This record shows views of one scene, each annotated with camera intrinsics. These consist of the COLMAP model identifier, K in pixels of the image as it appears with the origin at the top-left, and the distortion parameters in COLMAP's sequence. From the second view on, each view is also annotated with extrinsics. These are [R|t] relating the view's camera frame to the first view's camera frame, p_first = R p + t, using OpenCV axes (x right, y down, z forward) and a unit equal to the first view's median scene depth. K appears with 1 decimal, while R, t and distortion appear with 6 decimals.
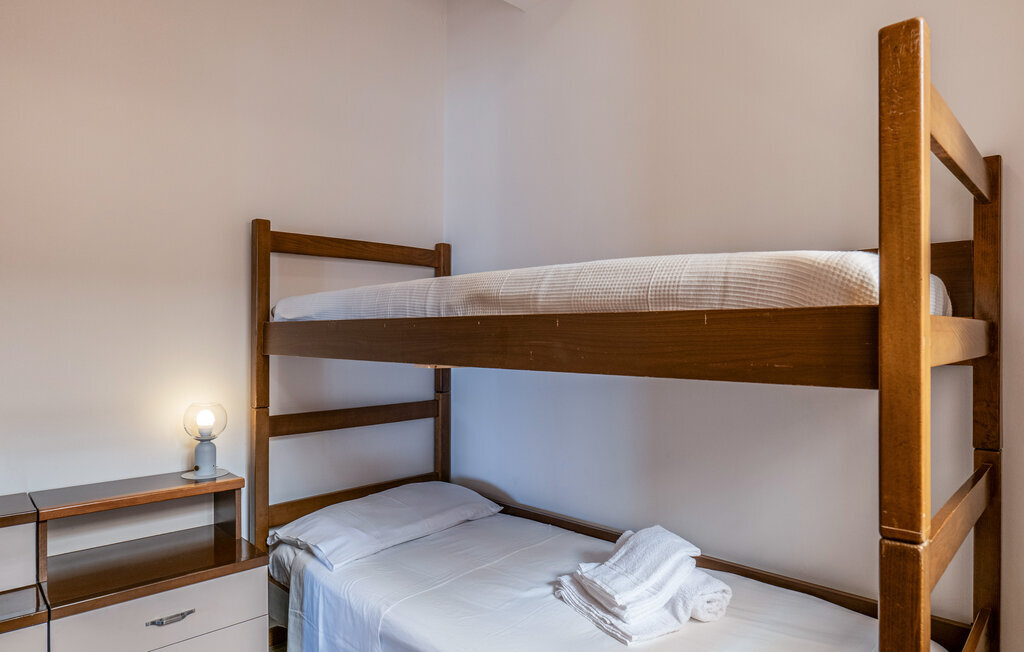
lens RADIAL K [[613.1, 0, 517.4], [0, 613.1, 329.1], [0, 0, 1]] dist [-0.027341, 0.015190]
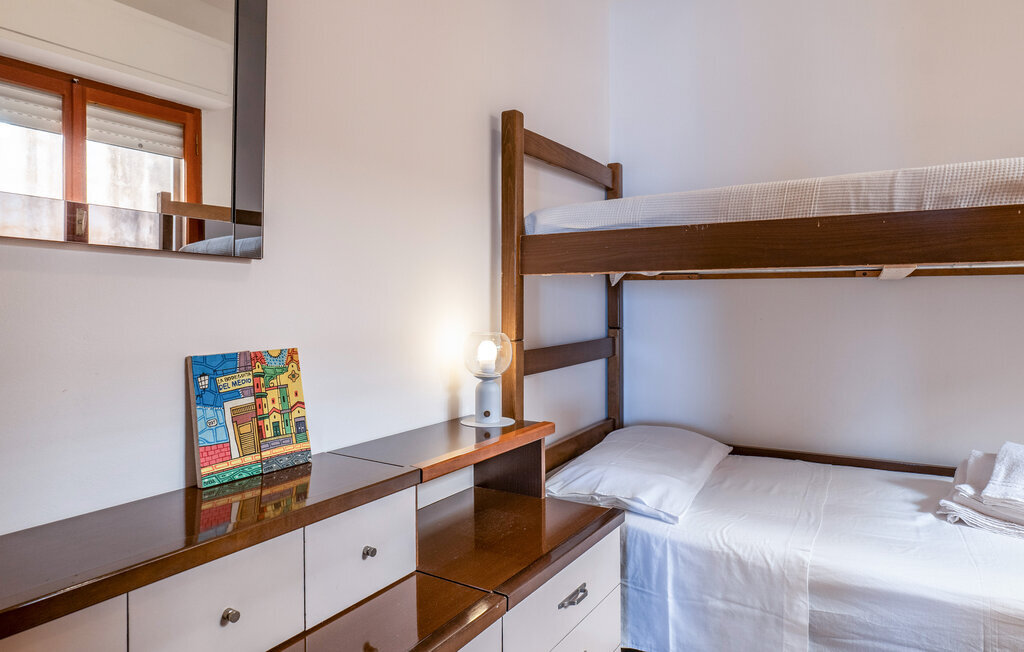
lens RADIAL K [[613.1, 0, 492.7], [0, 613.1, 298.3], [0, 0, 1]] dist [-0.027341, 0.015190]
pose [[0.969884, -0.005532, 0.243506, -0.753656], [0.004742, 0.999981, 0.003831, 0.079954], [-0.243522, -0.002561, 0.969892, 0.242396]]
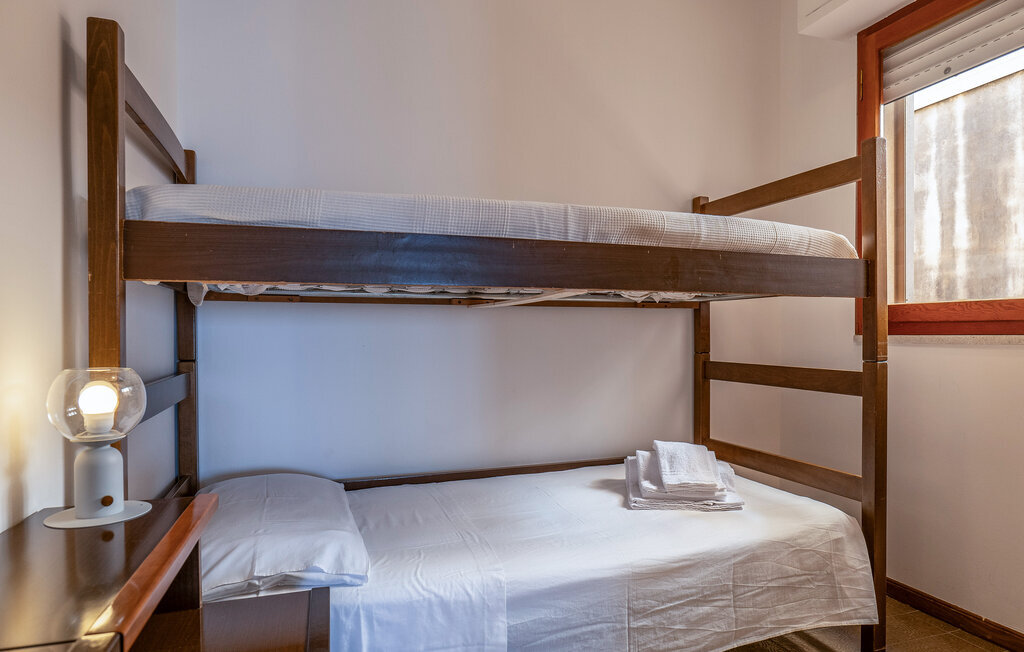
lens RADIAL K [[613.1, 0, 525.3], [0, 613.1, 338.9], [0, 0, 1]] dist [-0.027341, 0.015190]
pose [[0.427220, -0.014684, 0.904029, -0.866387], [-0.003405, 0.999835, 0.017850, 0.096008], [-0.904141, -0.010704, 0.427099, 0.528370]]
